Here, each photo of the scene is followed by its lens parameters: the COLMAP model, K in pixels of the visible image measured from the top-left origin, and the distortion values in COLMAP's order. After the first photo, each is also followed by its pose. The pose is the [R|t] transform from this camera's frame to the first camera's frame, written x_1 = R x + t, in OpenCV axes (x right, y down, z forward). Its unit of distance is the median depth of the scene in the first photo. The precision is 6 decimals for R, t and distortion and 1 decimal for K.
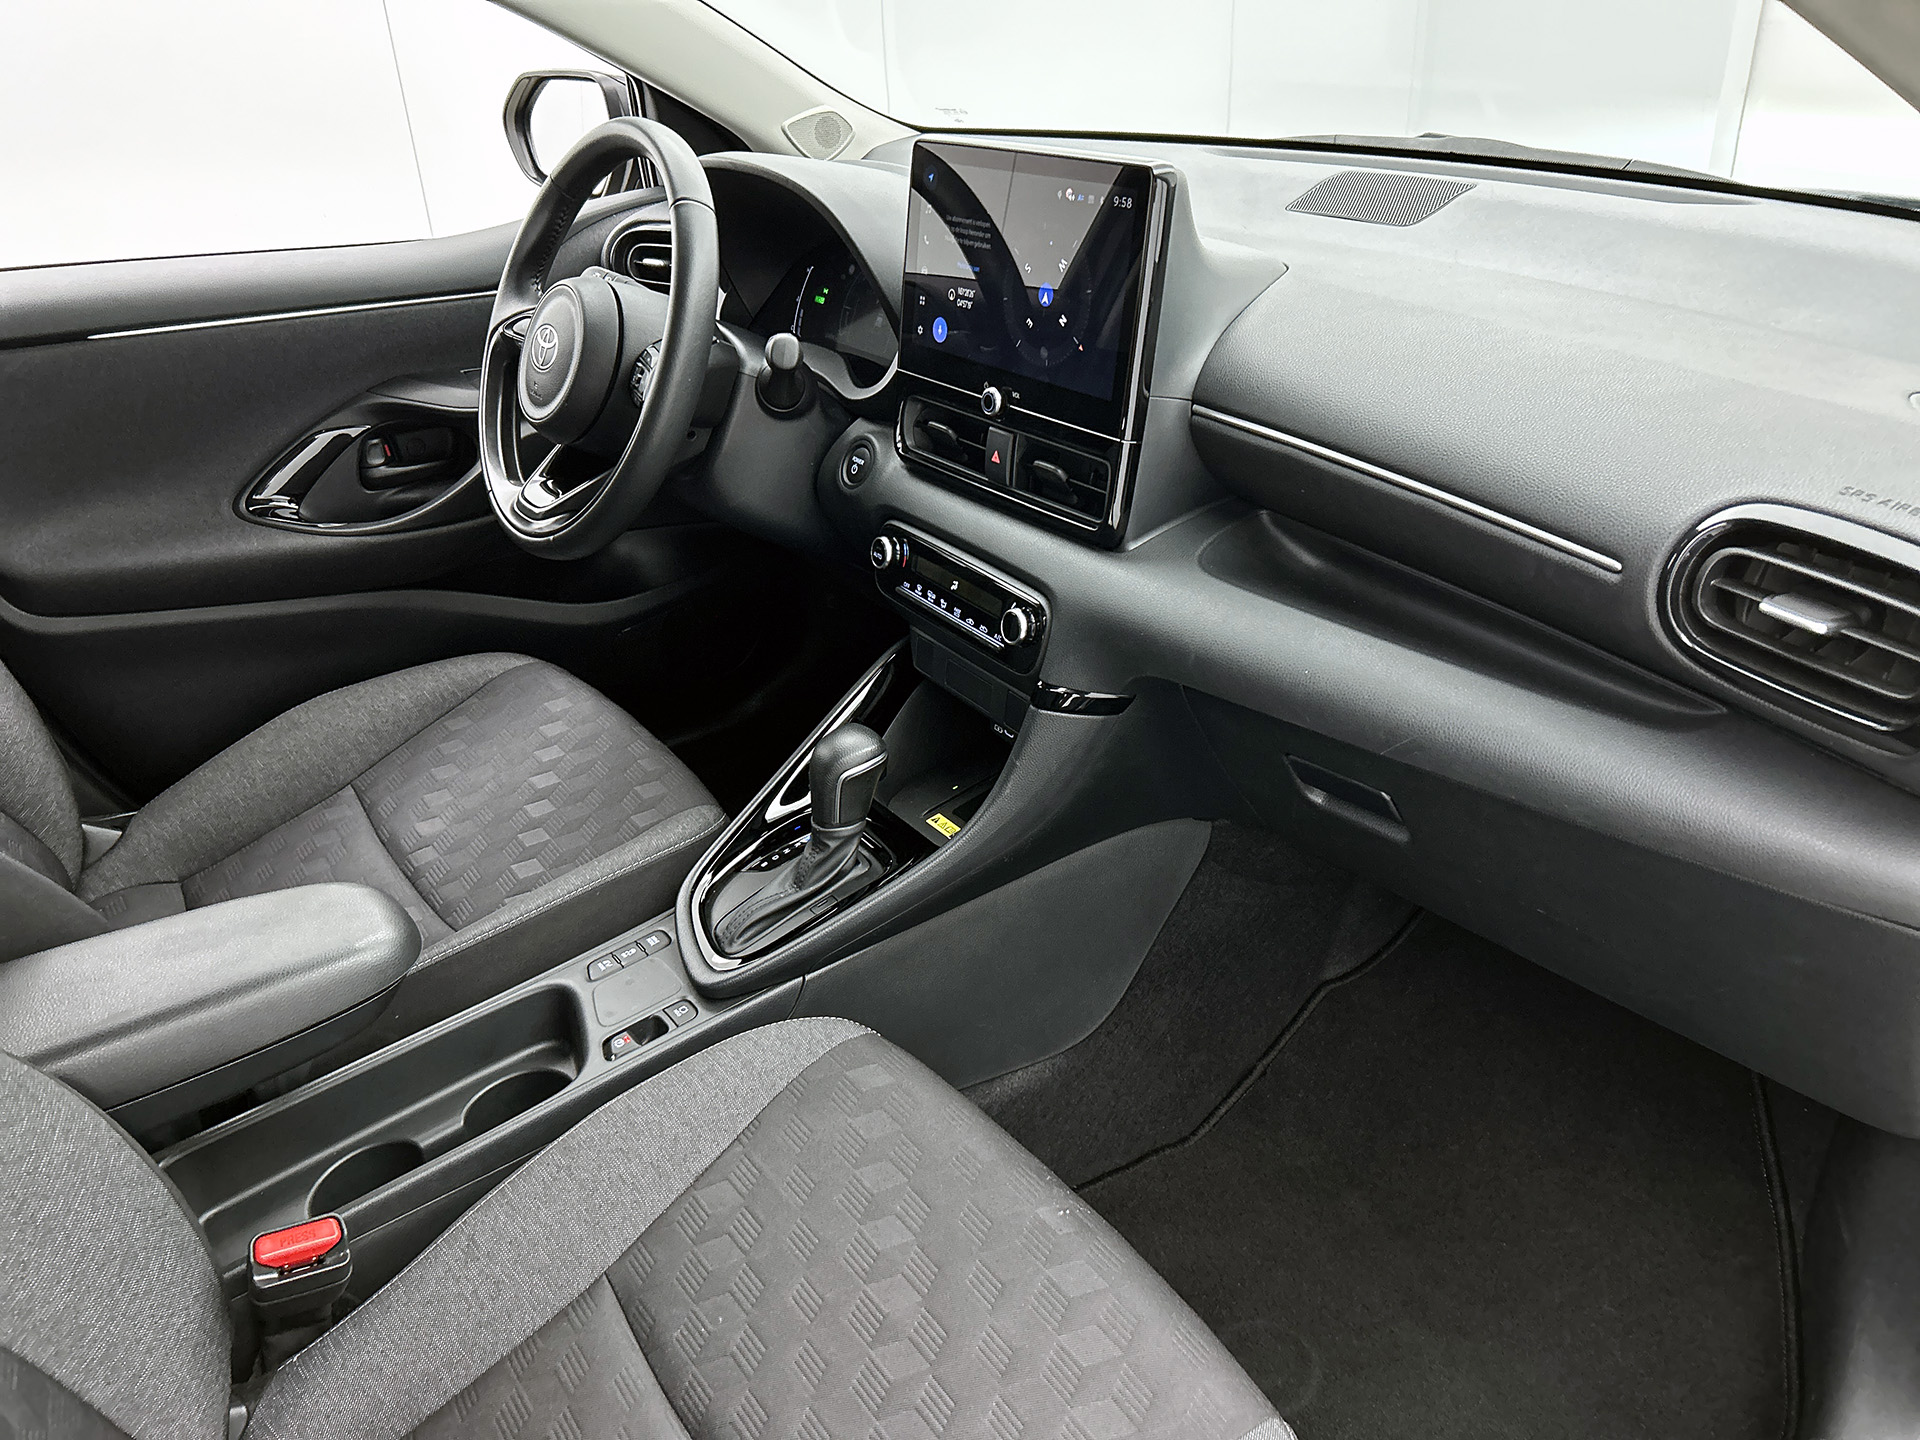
lens RADIAL K [[1472.6, 0, 966.3], [0, 1472.6, 713.7], [0, 0, 1]] dist [0.007843, -0.005140]
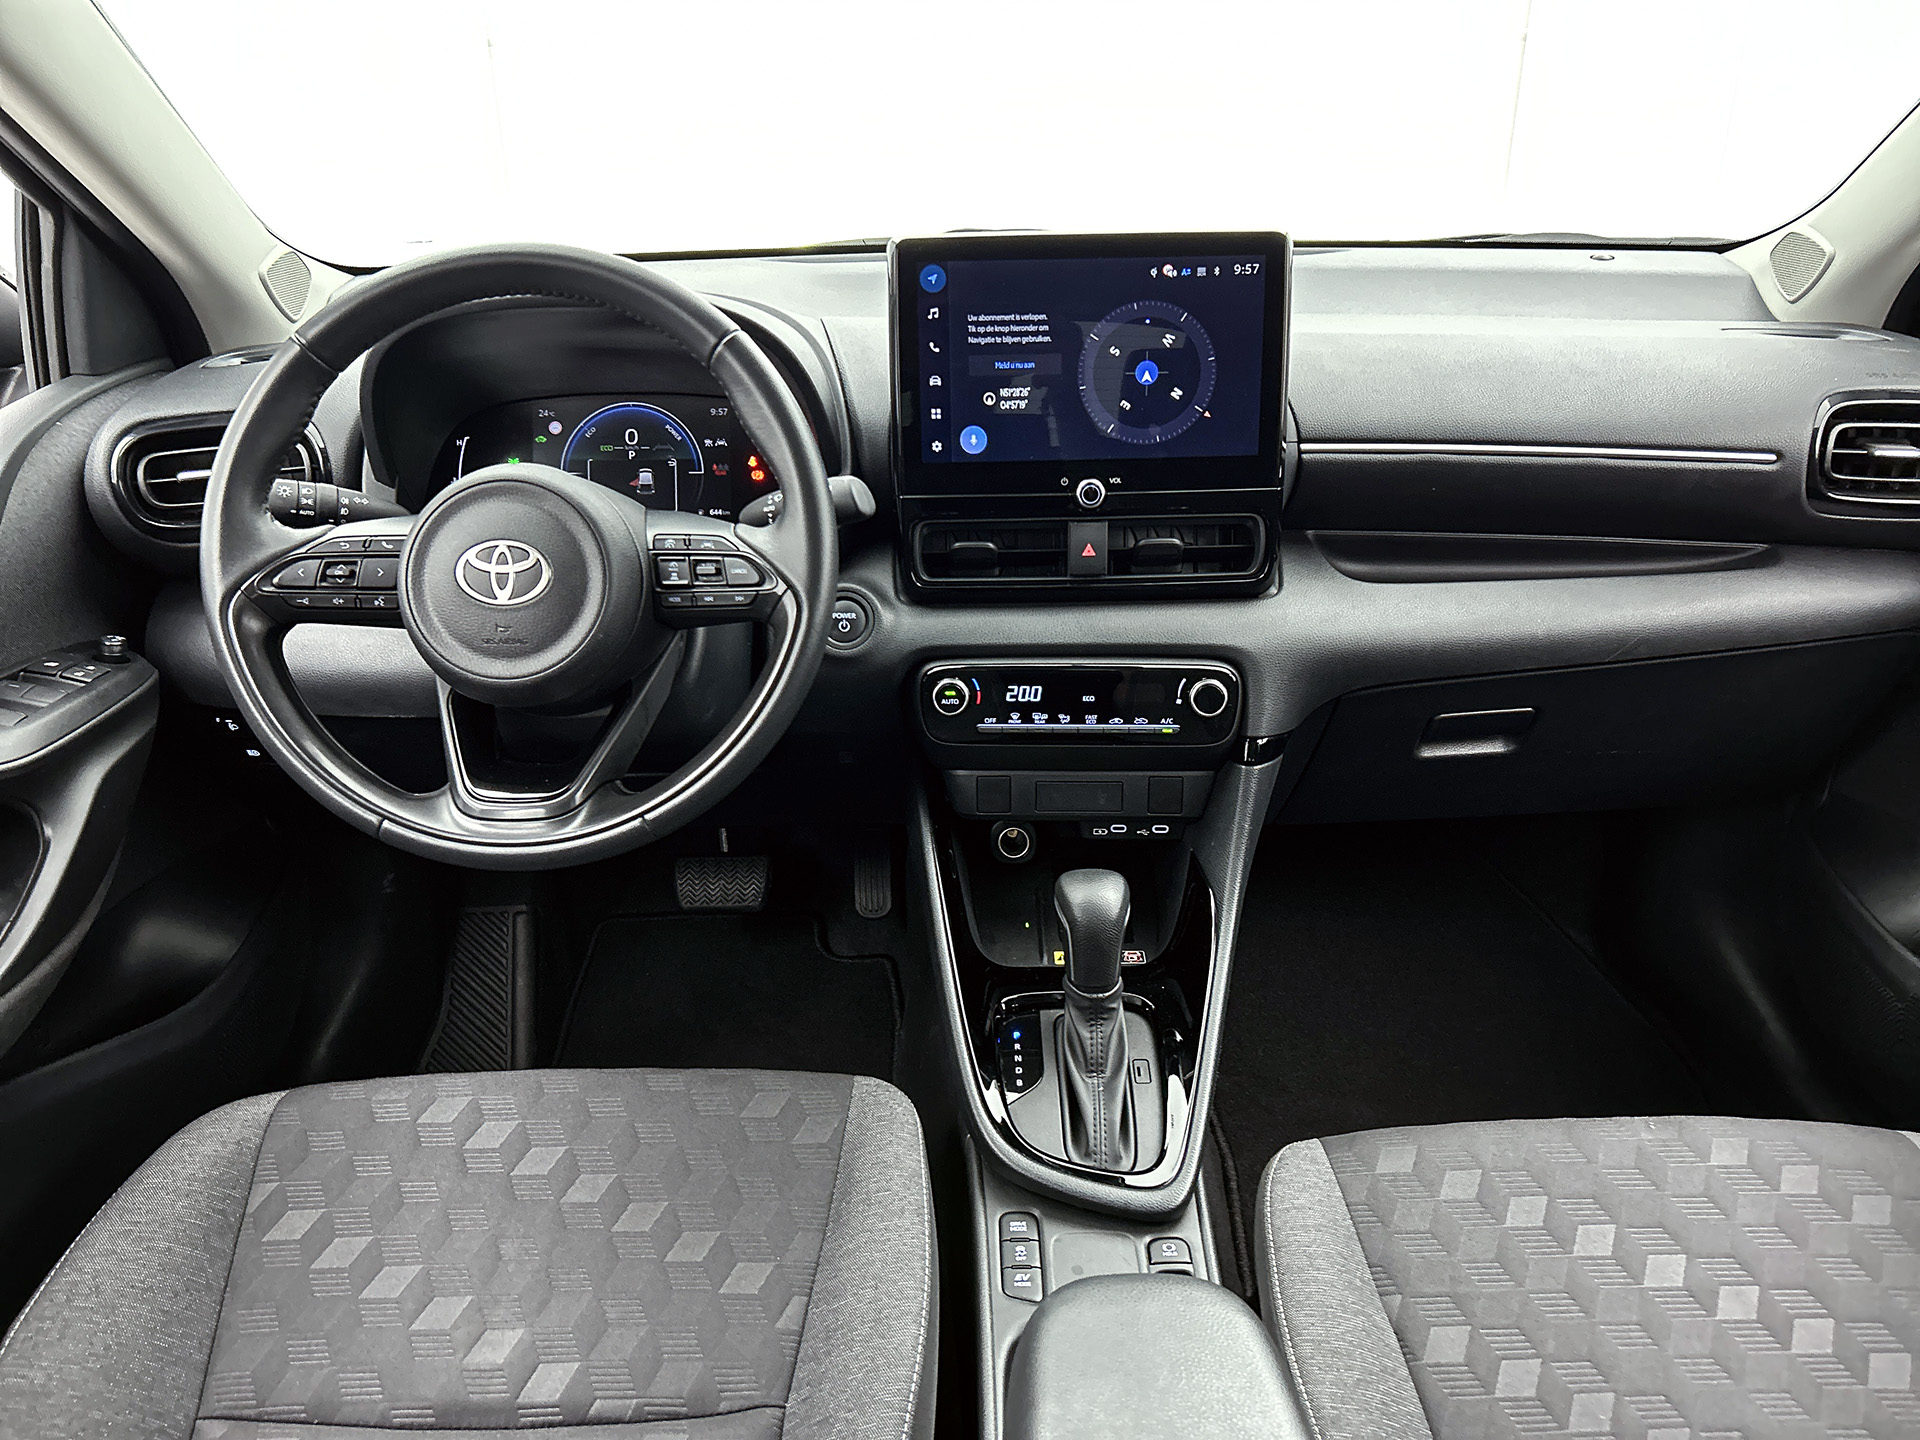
lens RADIAL K [[1424.5, 0, 938.0], [0, 1424.5, 729.0], [0, 0, 1]] dist [0.067271, -0.077511]
pose [[0.571533, -0.296740, 0.765046, -0.781343], [0.367762, 0.926076, 0.084460, -0.180072], [-0.733553, 0.233083, 0.638413, 0.498605]]
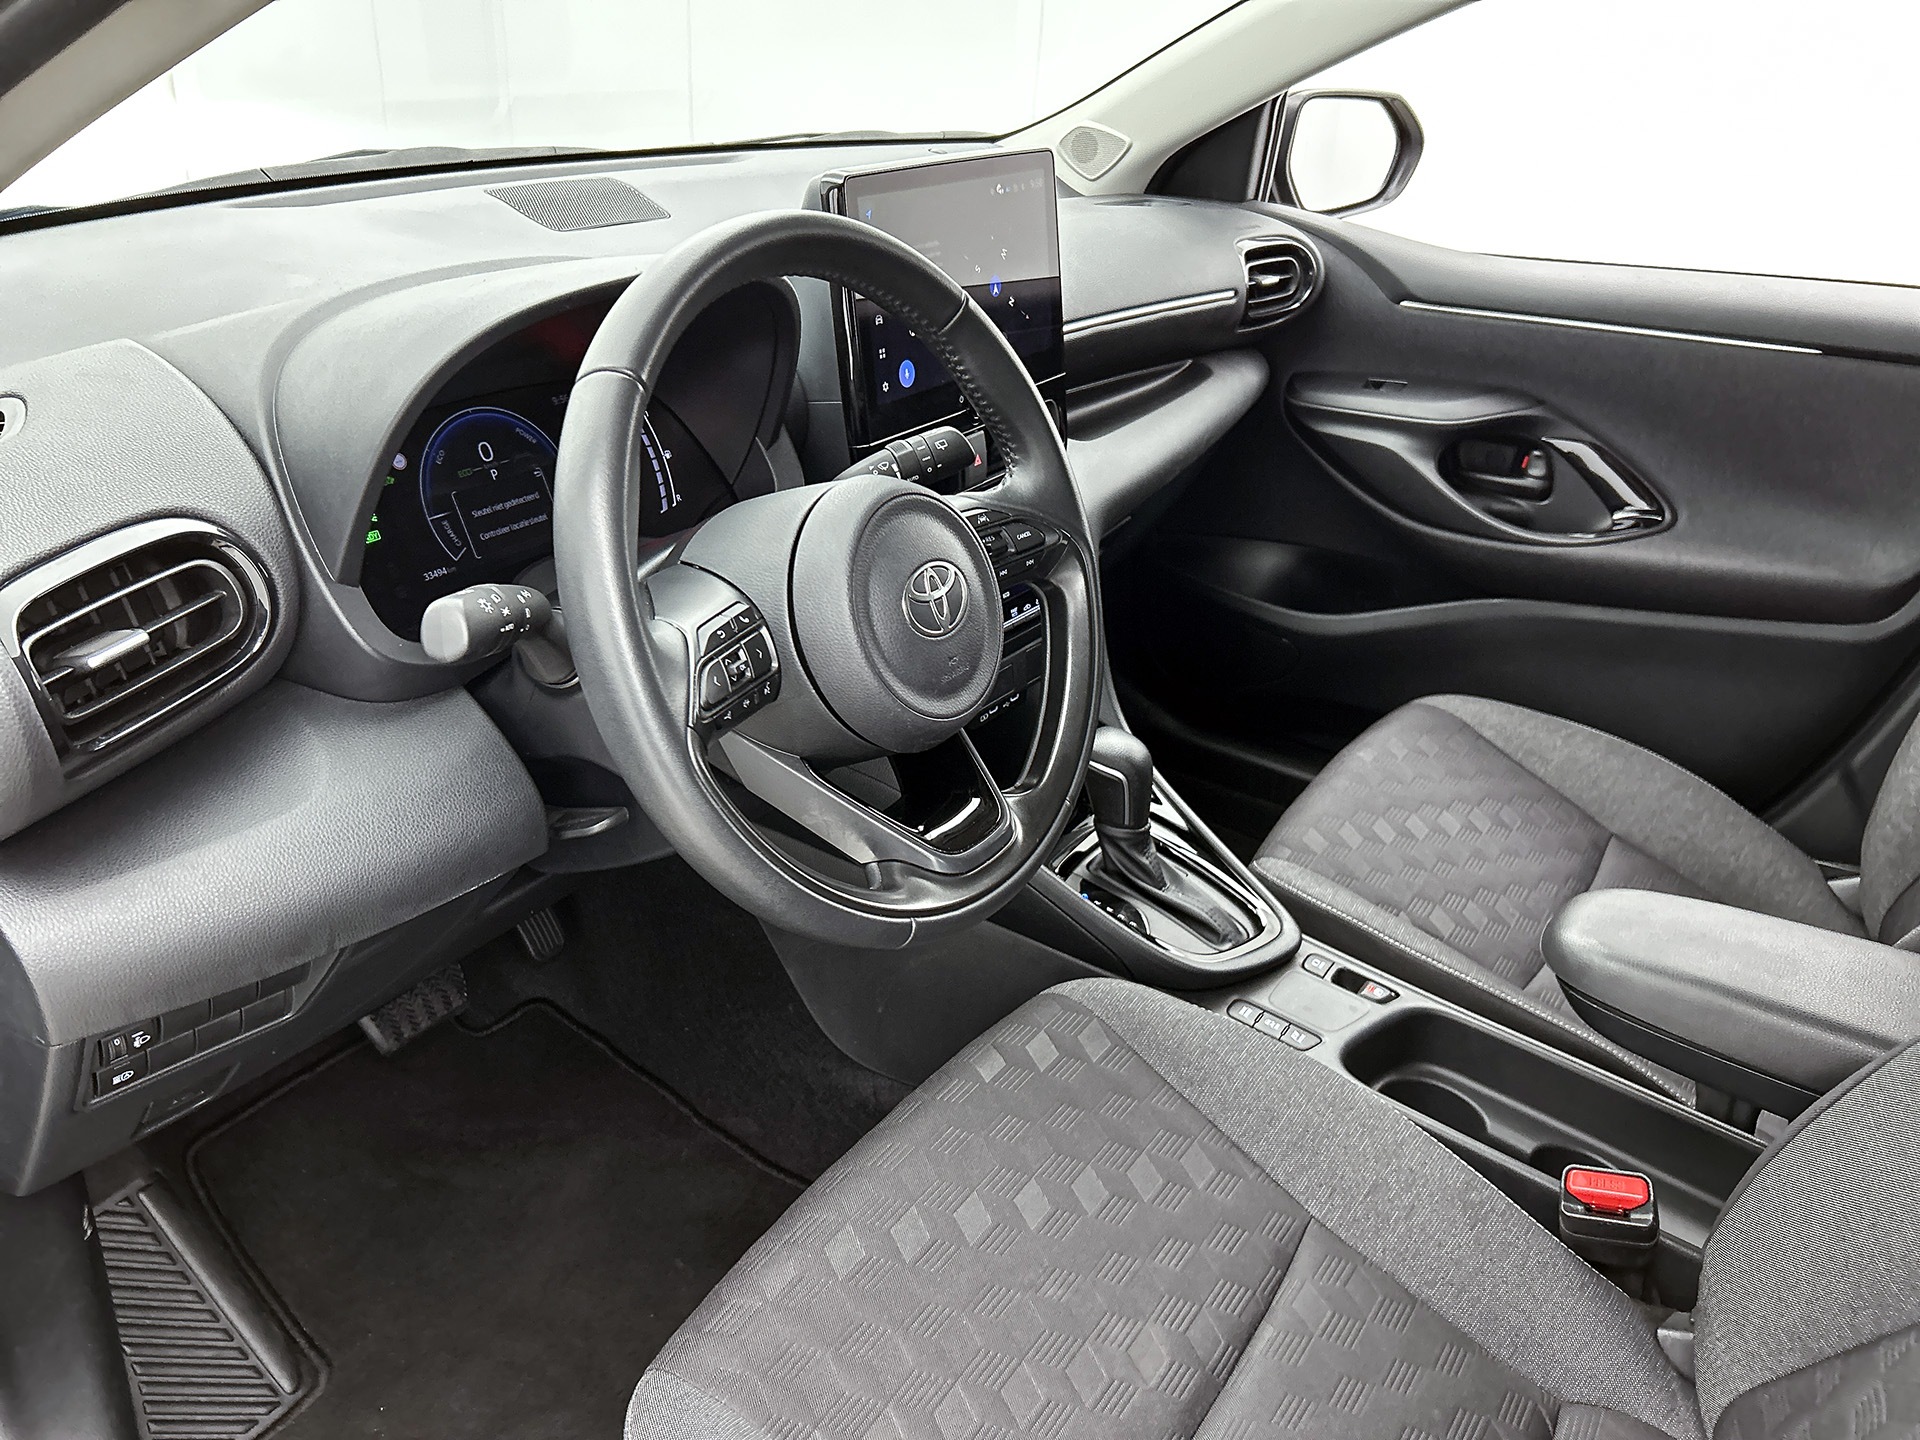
lens RADIAL K [[1424.5, 0, 938.0], [0, 1424.5, 729.0], [0, 0, 1]] dist [0.067271, -0.077511]
pose [[-0.336028, -0.407526, 0.849122, -0.891770], [0.418618, 0.742979, 0.522246, -0.566681], [-0.843709, 0.530946, -0.079064, 1.198154]]
